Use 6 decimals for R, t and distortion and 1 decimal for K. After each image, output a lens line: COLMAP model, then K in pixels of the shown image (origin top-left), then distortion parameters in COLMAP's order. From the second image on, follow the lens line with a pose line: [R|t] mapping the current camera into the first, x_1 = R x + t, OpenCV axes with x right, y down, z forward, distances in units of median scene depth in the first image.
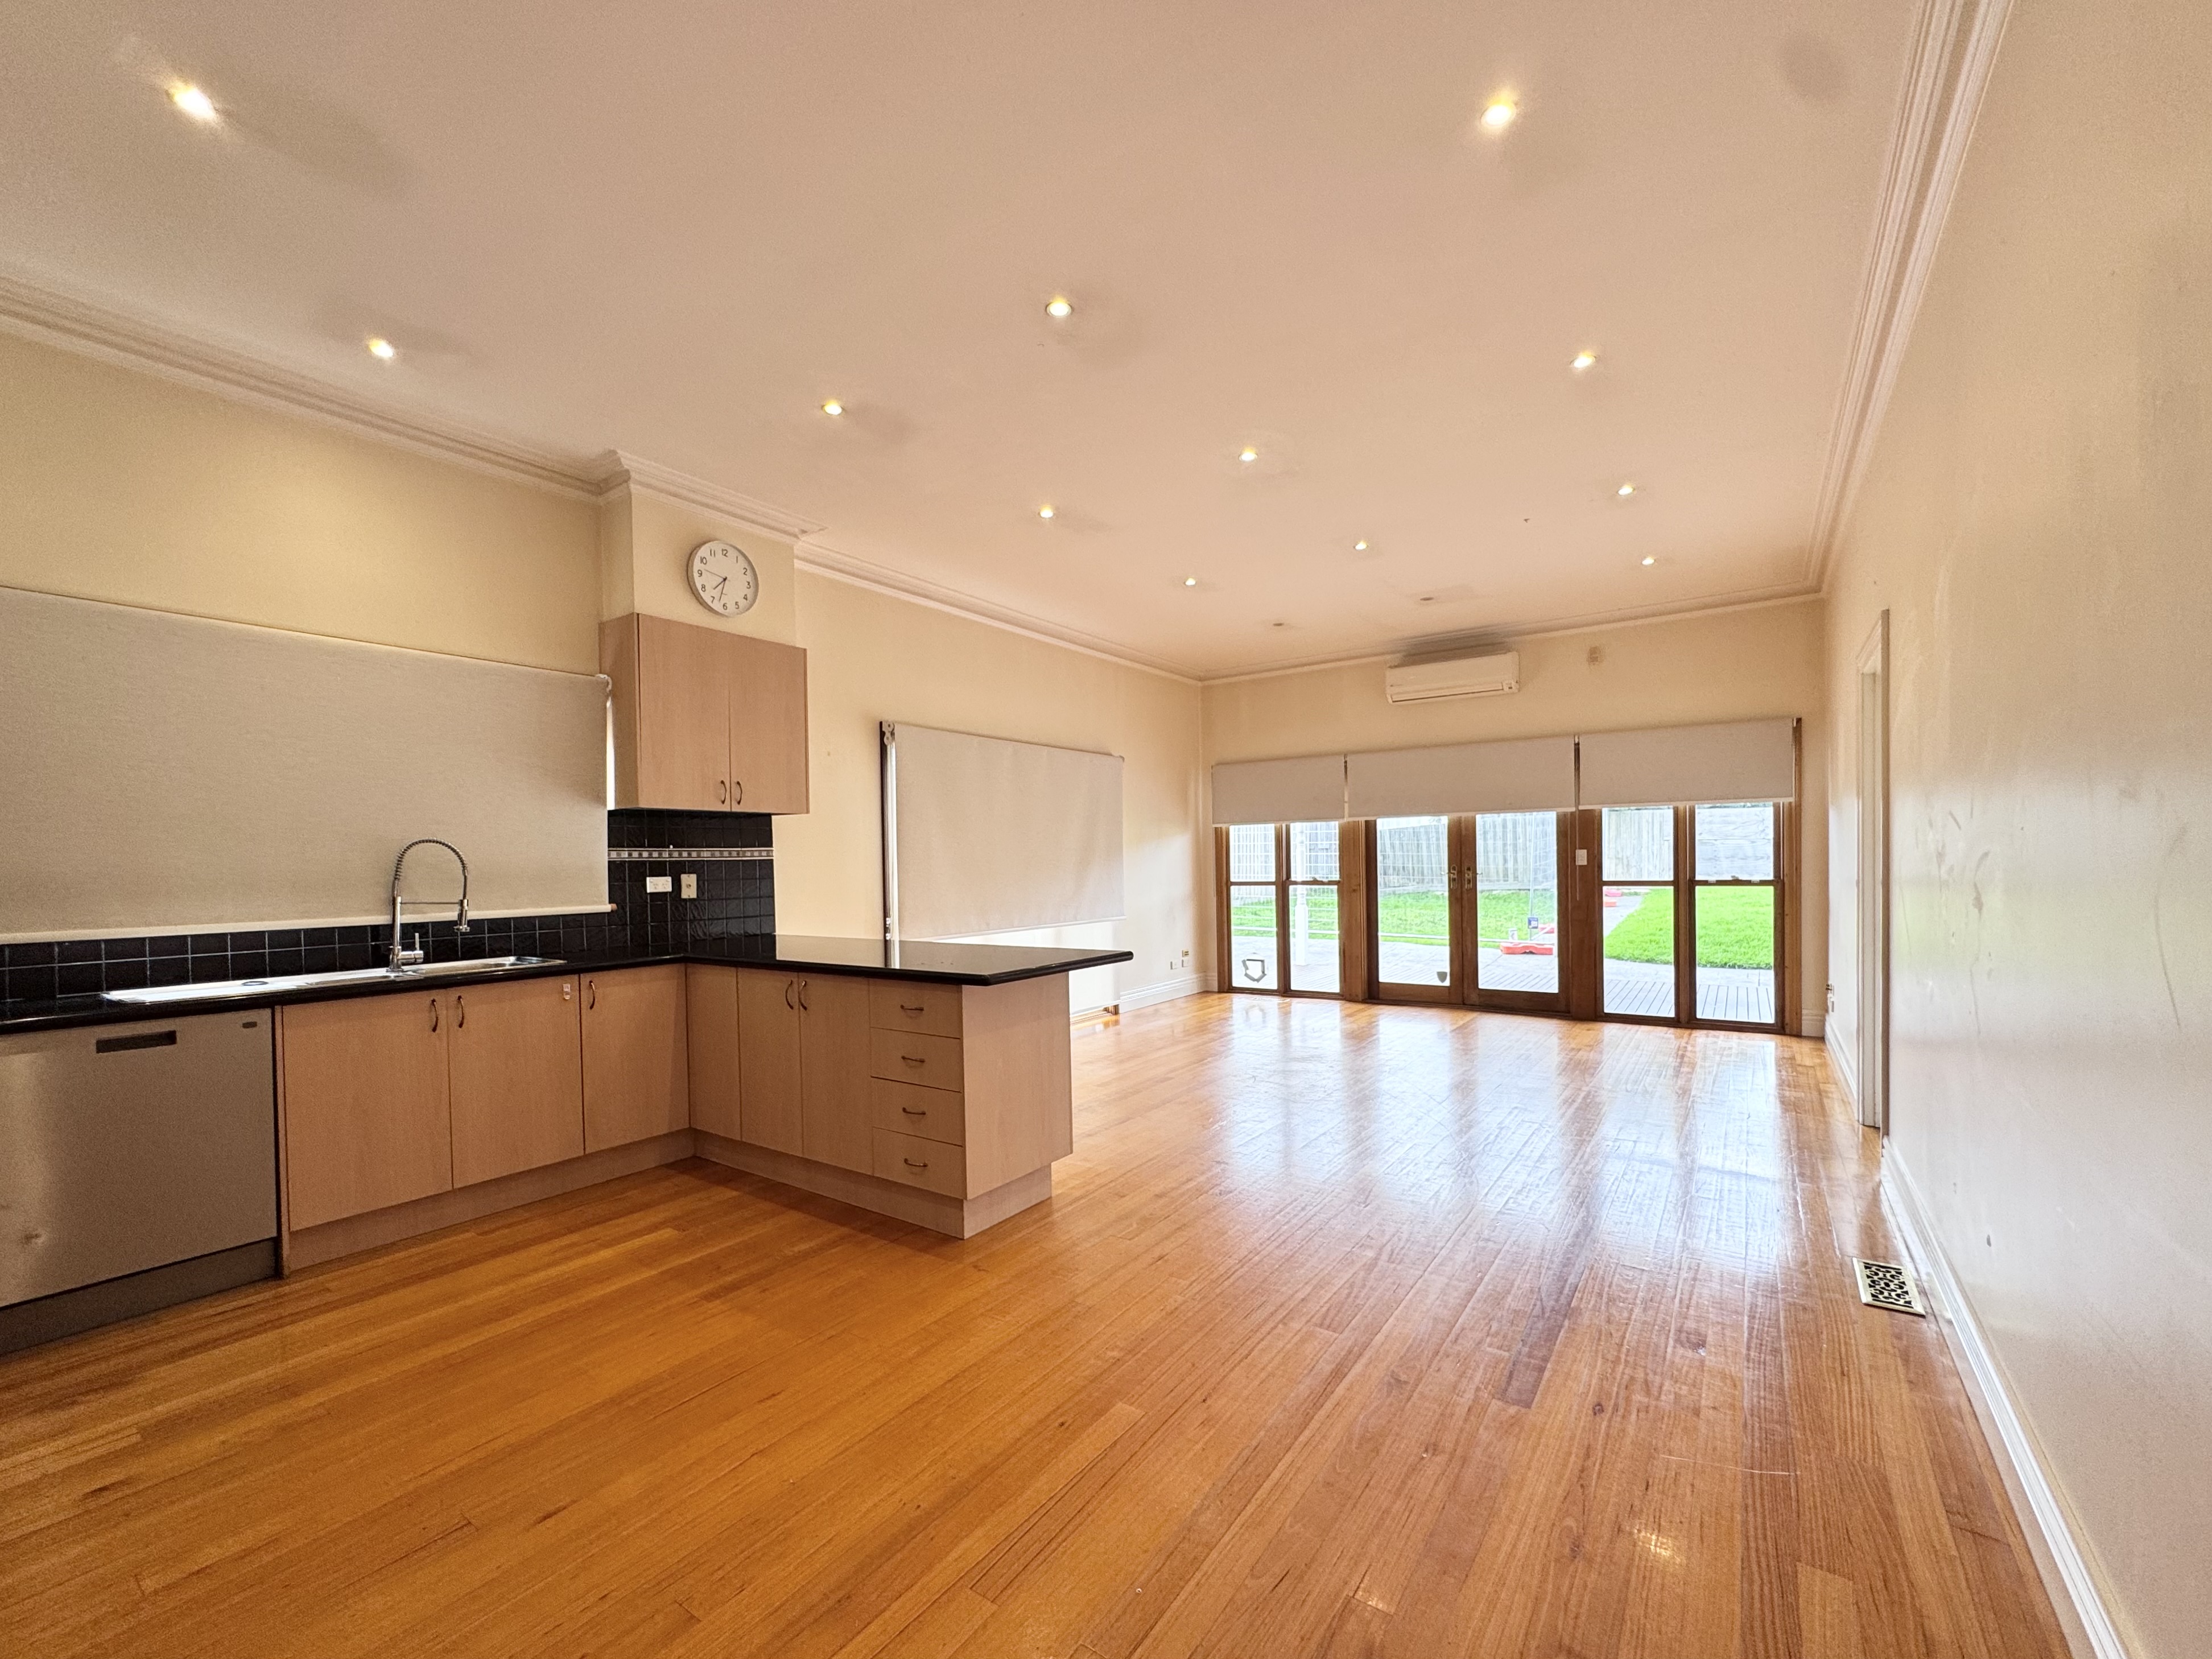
lens RADIAL K [[900.9, 0, 1124.0], [0, 900.9, 881.9], [0, 0, 1]] dist [0.000174, -0.000048]
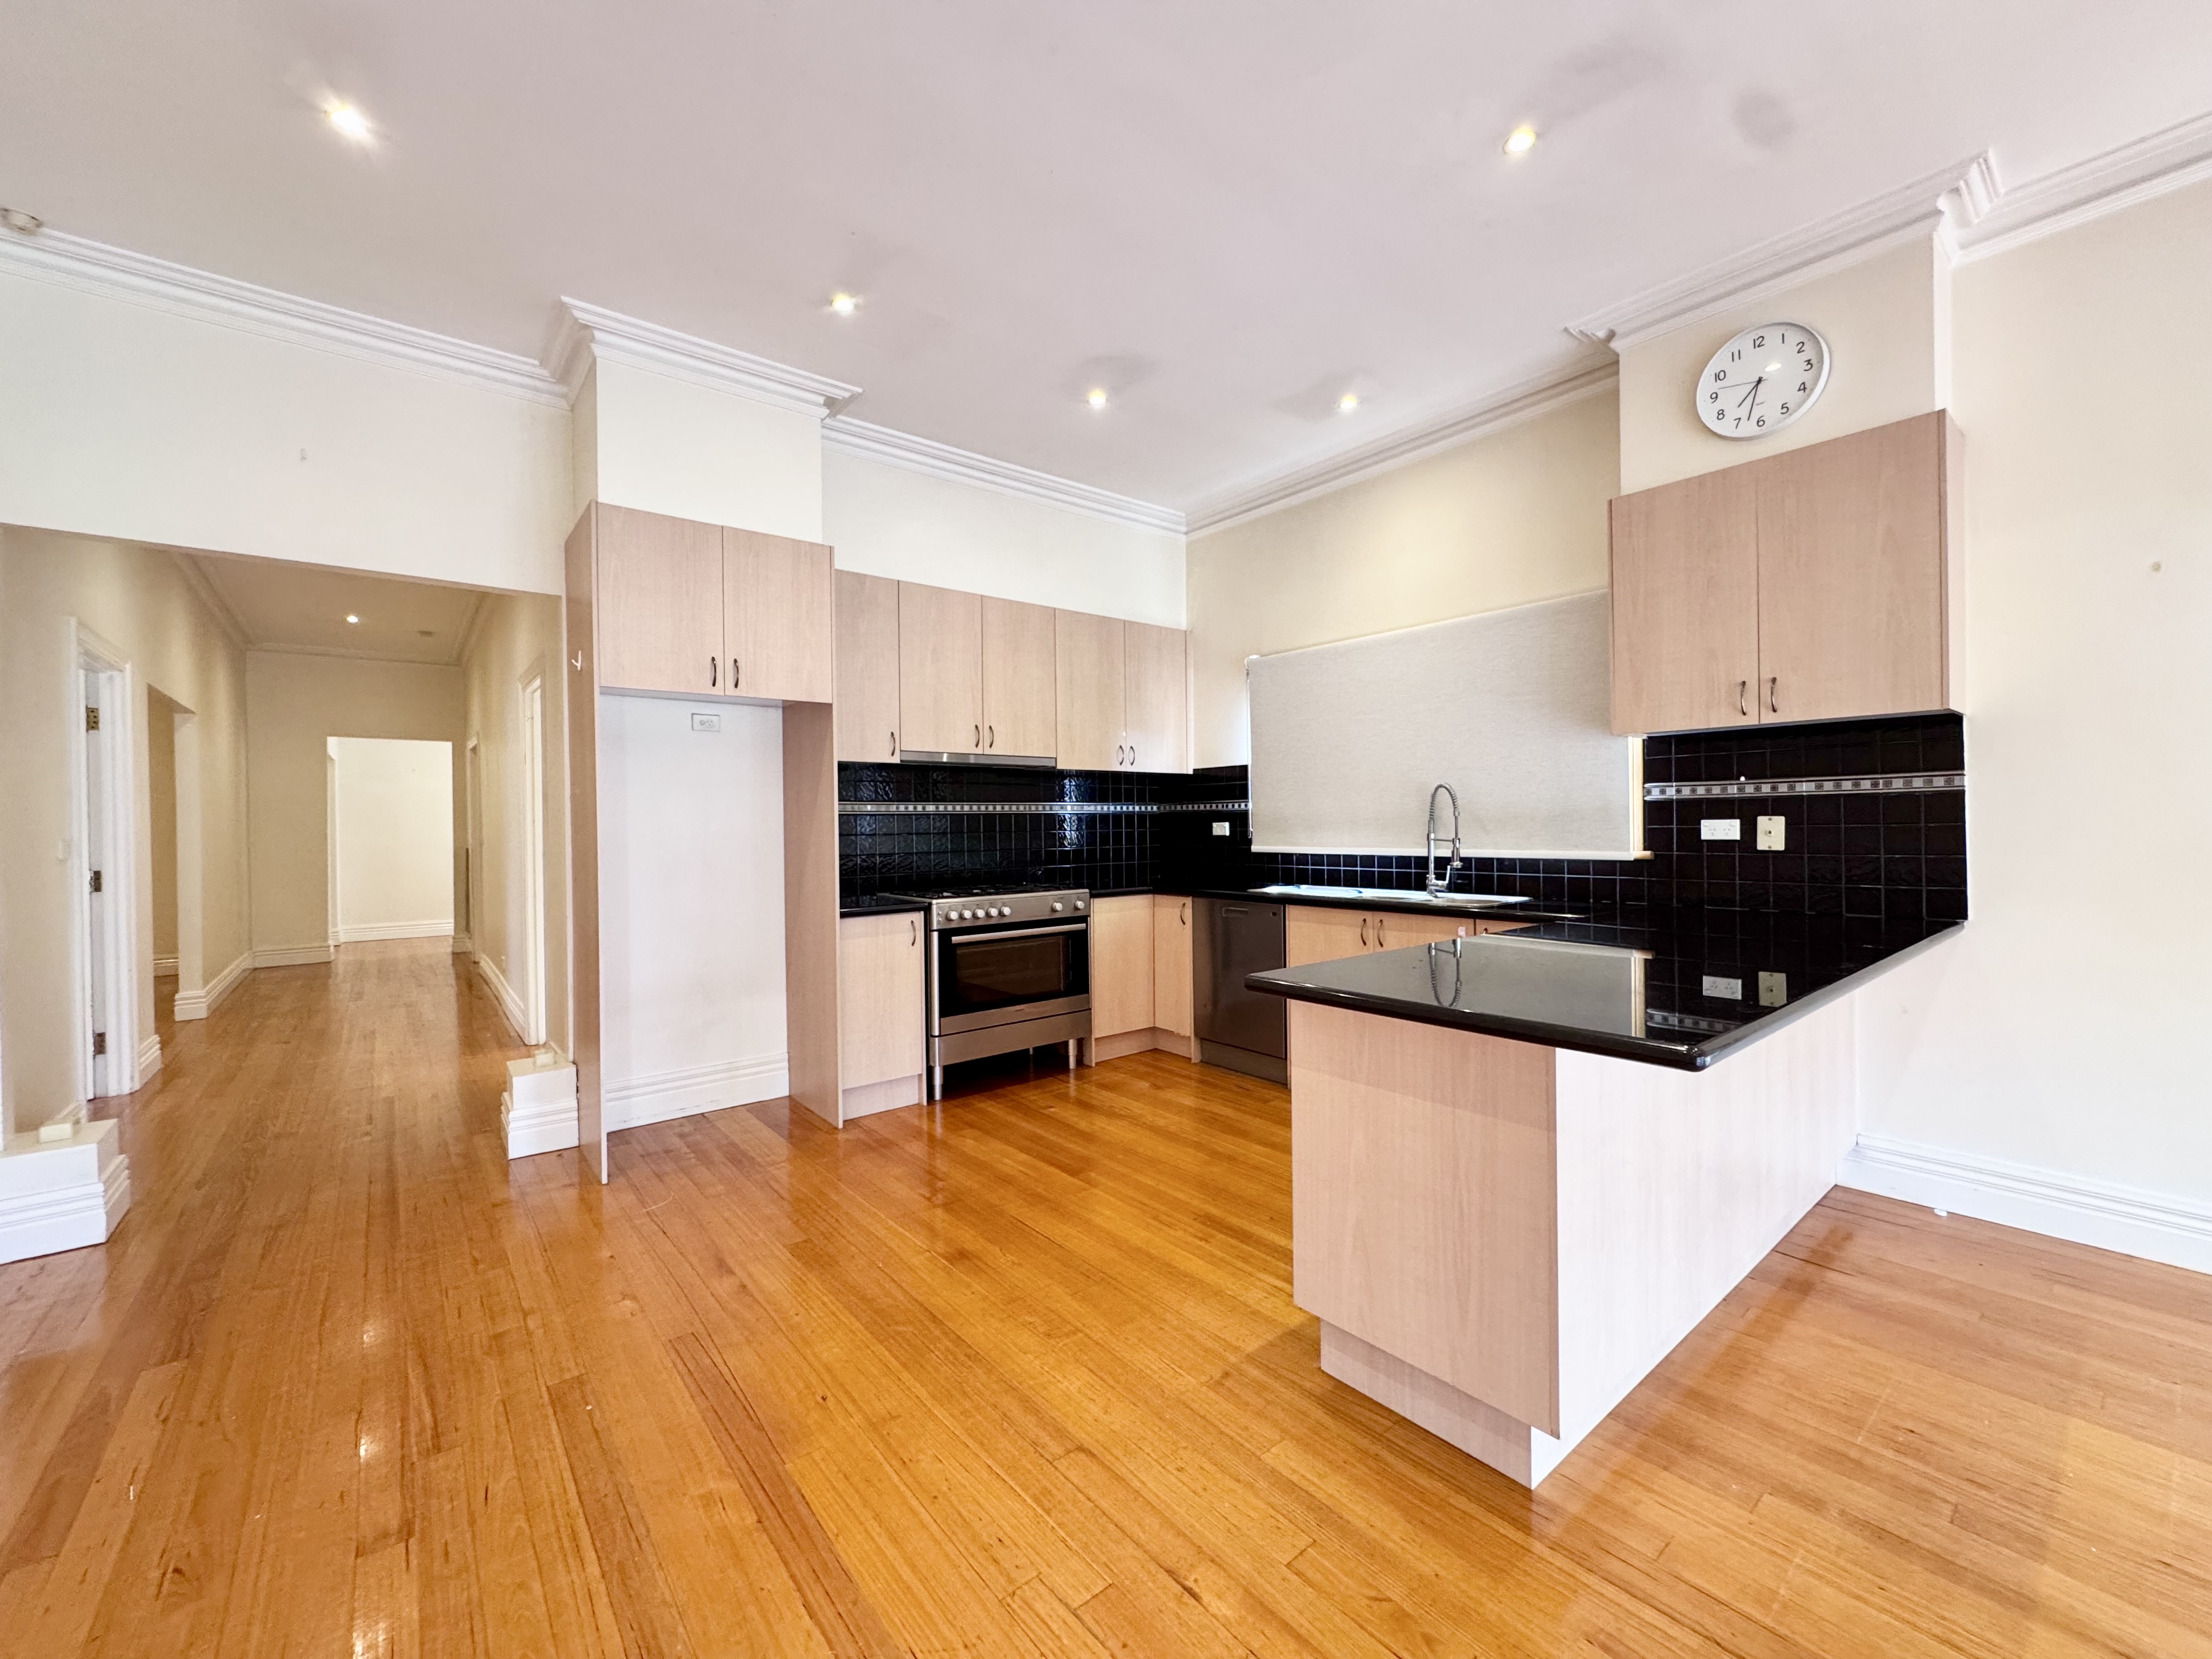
lens RADIAL K [[900.9, 0, 1109.0], [0, 900.9, 817.8], [0, 0, 1]] dist [0.000174, -0.000048]
pose [[-0.293375, 0.017323, -0.955840, 0.364002], [-0.001645, 0.999825, 0.018625, -0.020781], [0.955996, 0.007036, -0.293295, 0.756468]]
